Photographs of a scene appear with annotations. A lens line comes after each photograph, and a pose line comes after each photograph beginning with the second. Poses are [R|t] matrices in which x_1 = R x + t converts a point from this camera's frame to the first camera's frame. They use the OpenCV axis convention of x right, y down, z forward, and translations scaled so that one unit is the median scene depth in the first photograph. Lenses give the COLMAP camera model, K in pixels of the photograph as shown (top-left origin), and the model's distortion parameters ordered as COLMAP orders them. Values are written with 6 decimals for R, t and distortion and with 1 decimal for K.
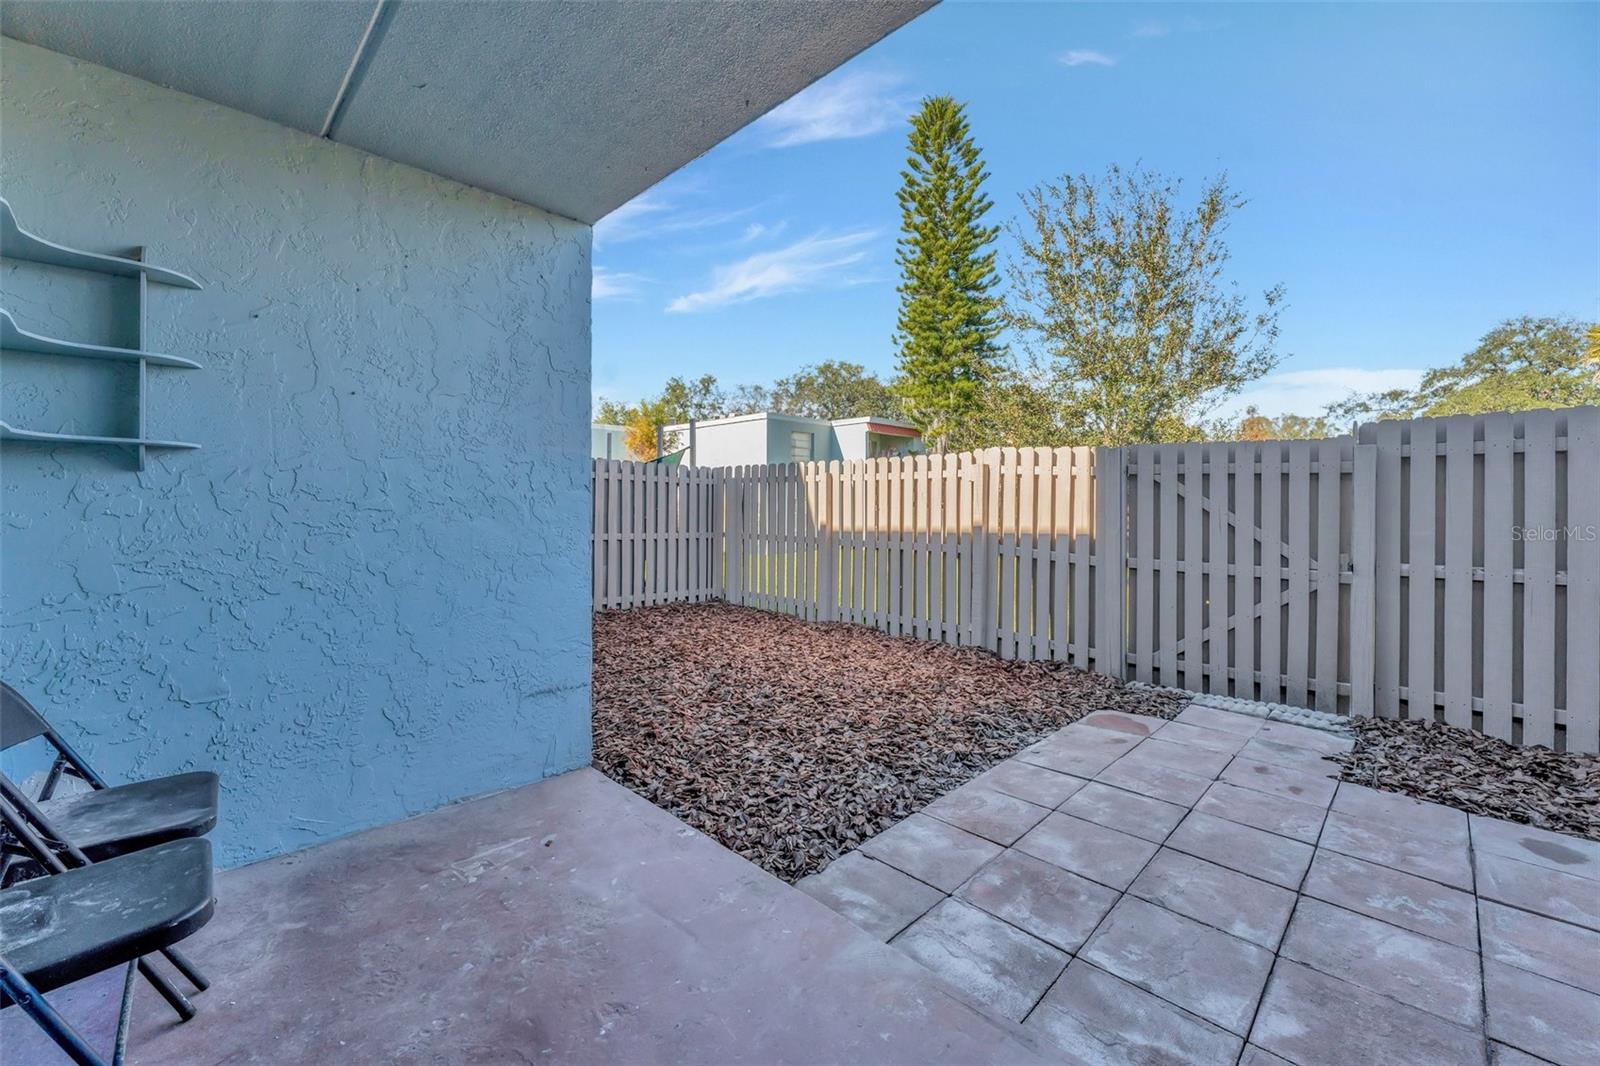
lens RADIAL K [[644.1, 0, 798.2], [0, 644.1, 506.6], [0, 0, 1]] dist [-0.001840, -0.000119]
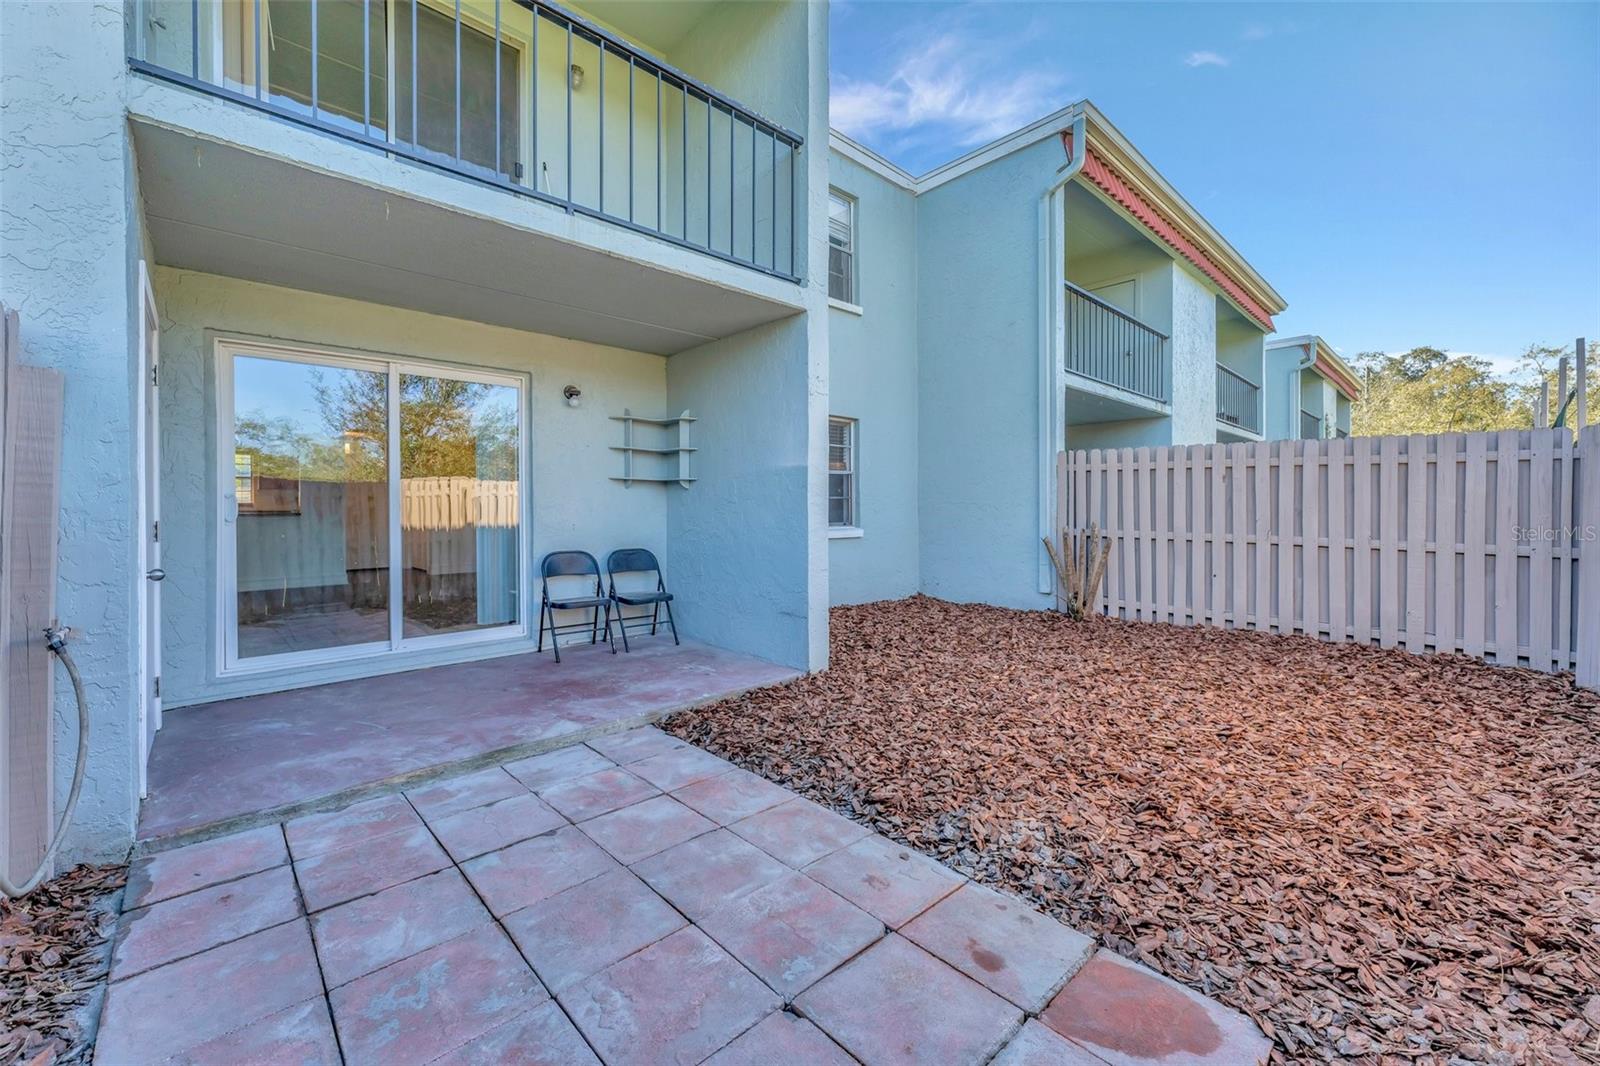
lens RADIAL K [[644.1, 0, 798.2], [0, 644.1, 506.6], [0, 0, 1]] dist [-0.001840, -0.000119]
pose [[-0.033124, -0.002080, -0.999449, 0.809635], [0.000345, 0.999998, -0.002093, 0.013003], [0.999451, -0.000414, -0.033123, 0.705702]]
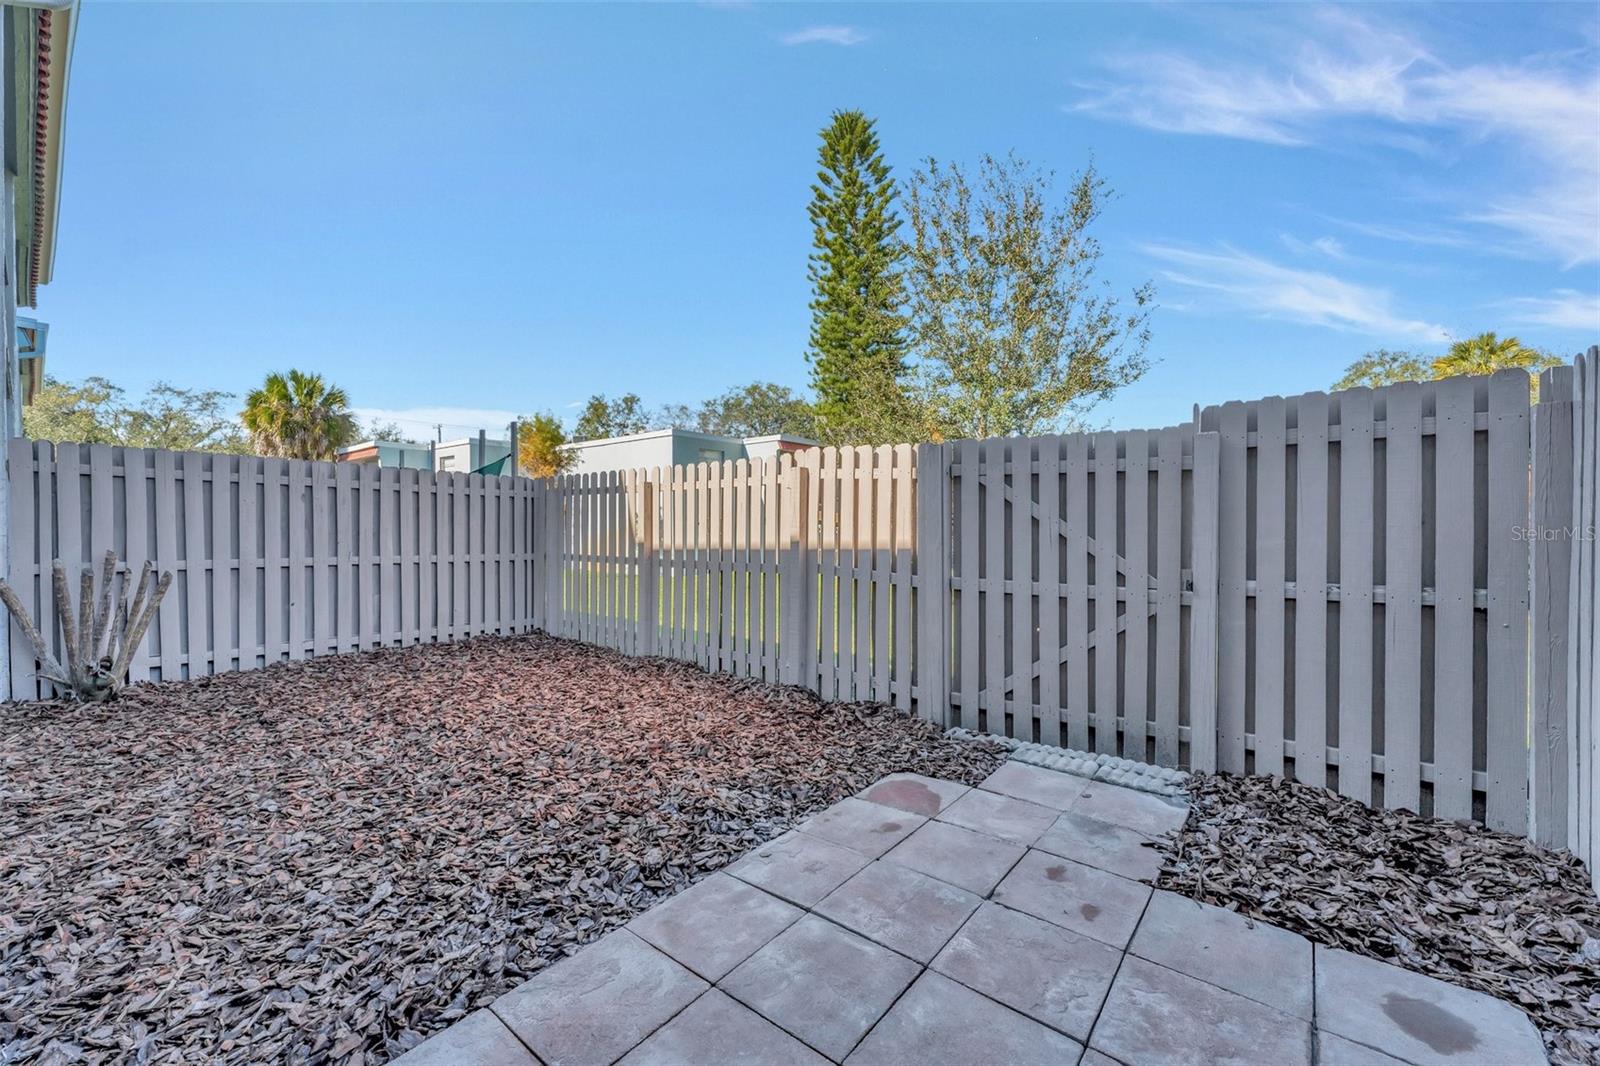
lens RADIAL K [[635.1, 0, 800.0], [0, 635.1, 533.0], [0, 0, 1]] dist [-0.002125, -0.000133]
pose [[0.994525, -0.008048, 0.104187, 0.261397], [0.007226, 0.999940, 0.008259, 0.016277], [-0.104247, -0.007461, 0.994523, 0.235586]]
